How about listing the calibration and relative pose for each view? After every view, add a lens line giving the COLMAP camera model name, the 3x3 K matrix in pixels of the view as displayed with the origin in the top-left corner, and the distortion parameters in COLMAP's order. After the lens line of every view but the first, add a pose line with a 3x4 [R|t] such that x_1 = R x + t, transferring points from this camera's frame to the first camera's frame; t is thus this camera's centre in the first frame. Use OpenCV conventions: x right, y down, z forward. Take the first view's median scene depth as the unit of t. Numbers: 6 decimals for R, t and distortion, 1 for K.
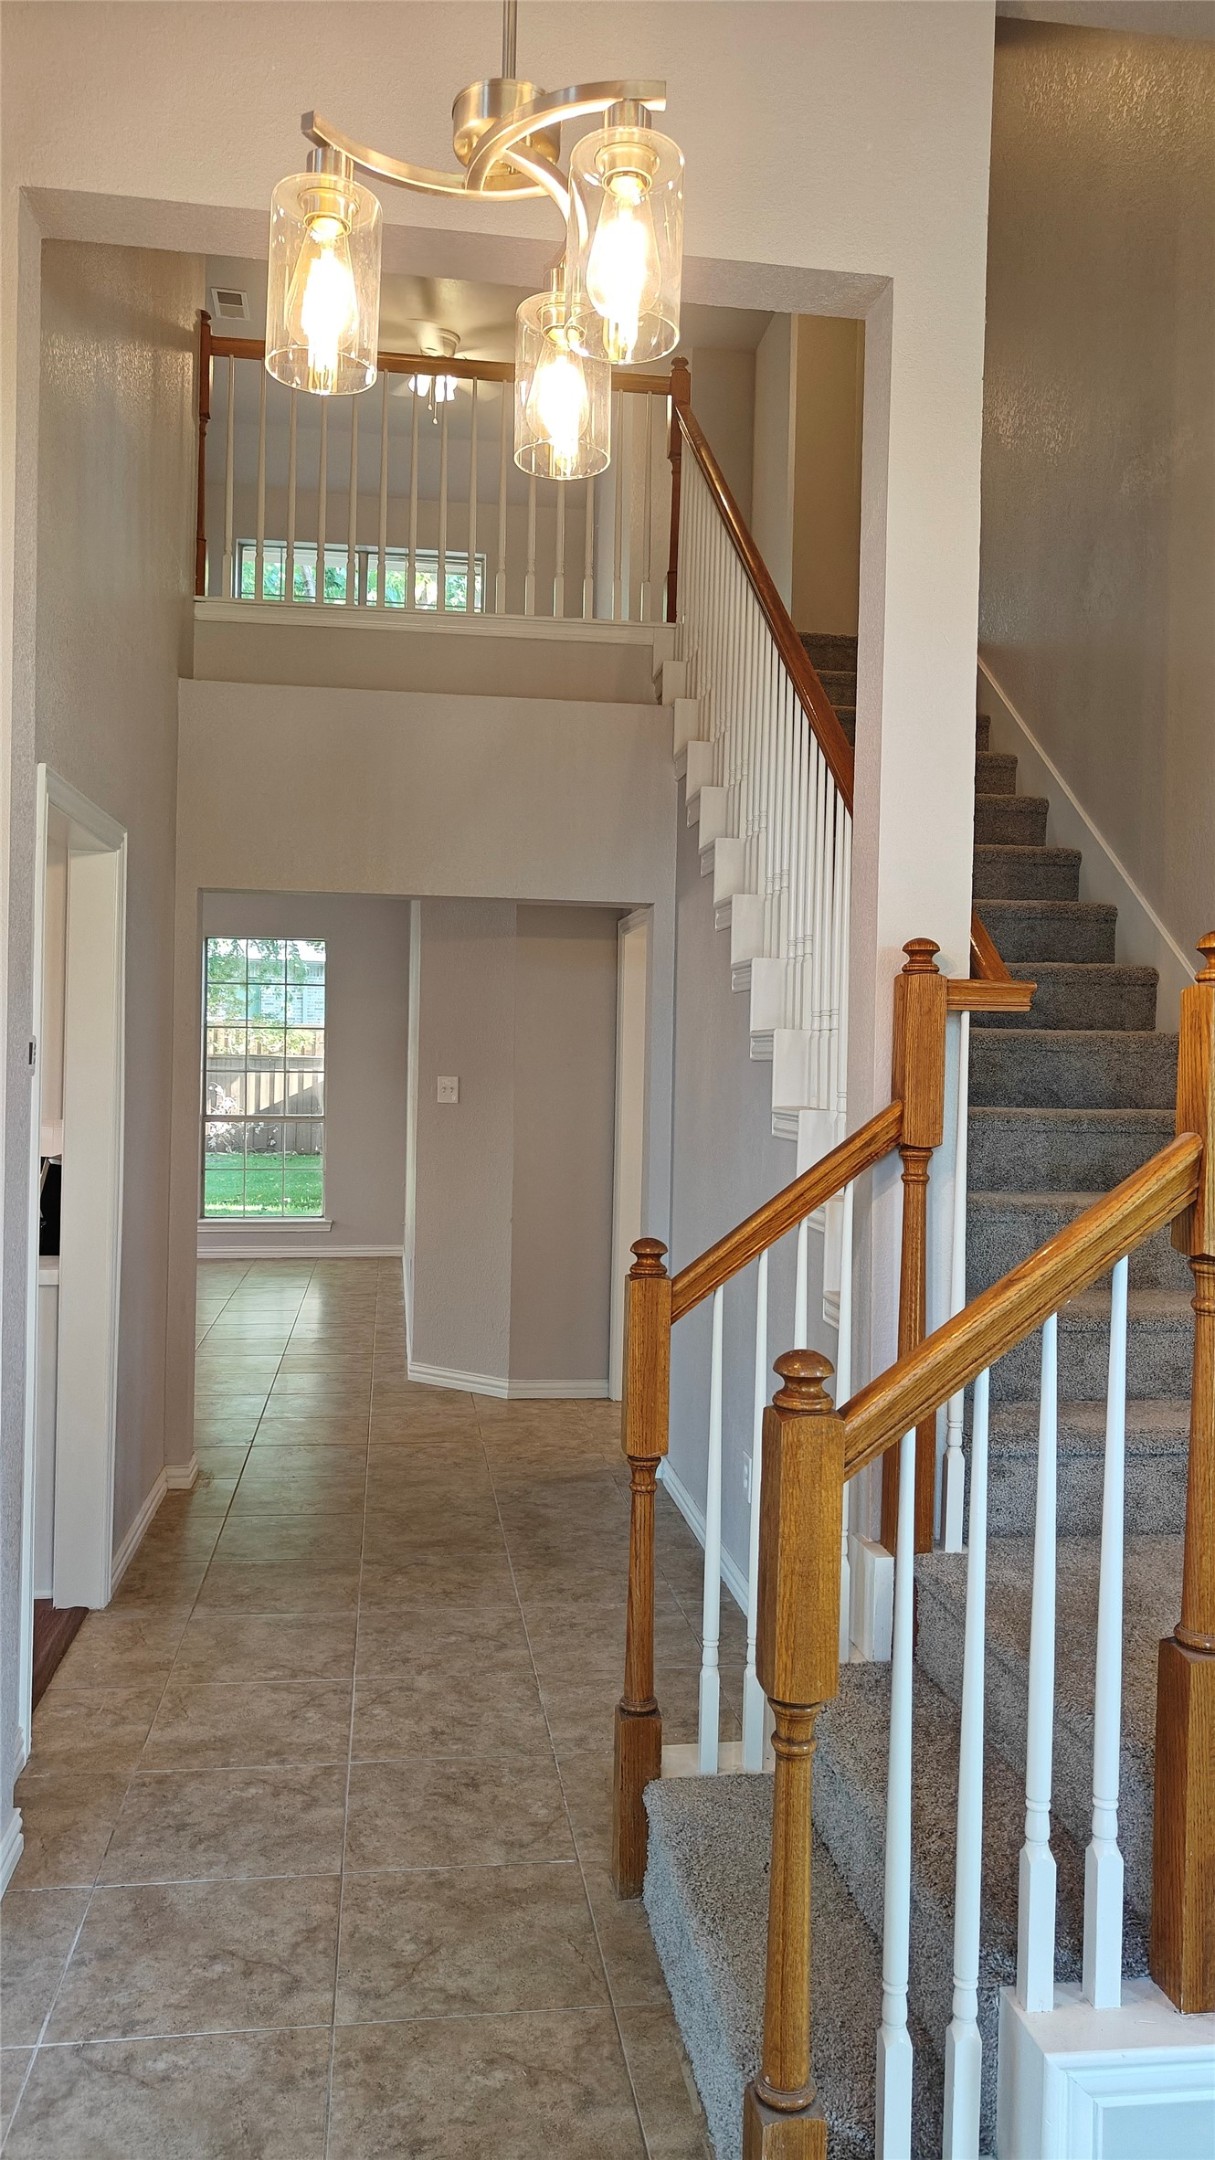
lens RADIAL K [[1516.9, 0, 609.8], [0, 1516.9, 1078.9], [0, 0, 1]] dist [0.028603, -0.006903]
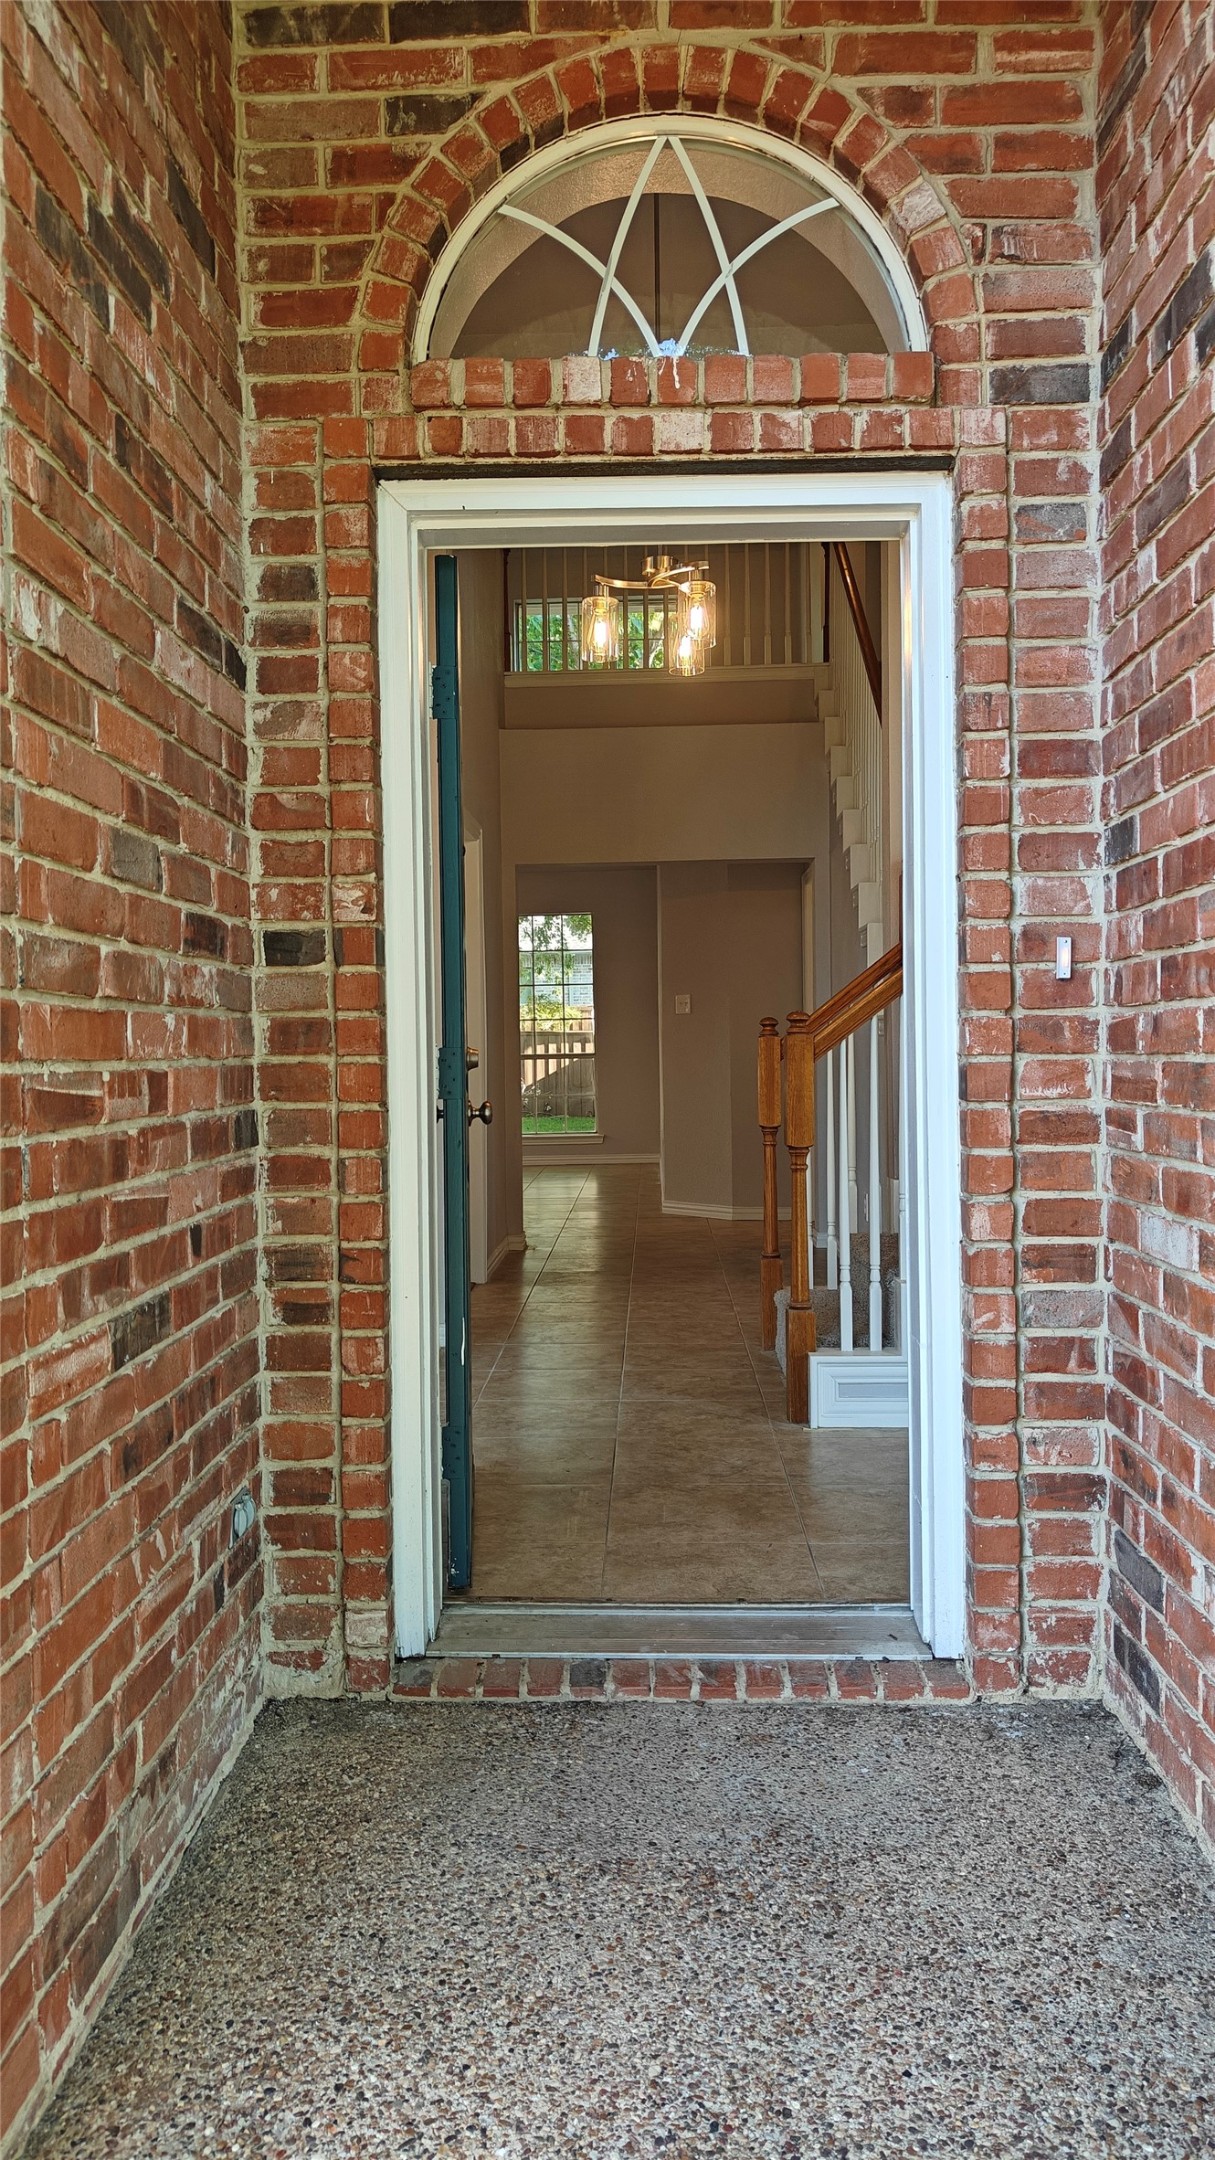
lens RADIAL K [[1516.9, 0, 603.8], [0, 1516.9, 1083.2], [0, 0, 1]] dist [0.028603, -0.006903]
pose [[0.983890, -0.025045, -0.177010, 0.067455], [0.026365, 0.999639, 0.005114, 0.074476], [0.176818, -0.009698, 0.984196, -0.402946]]
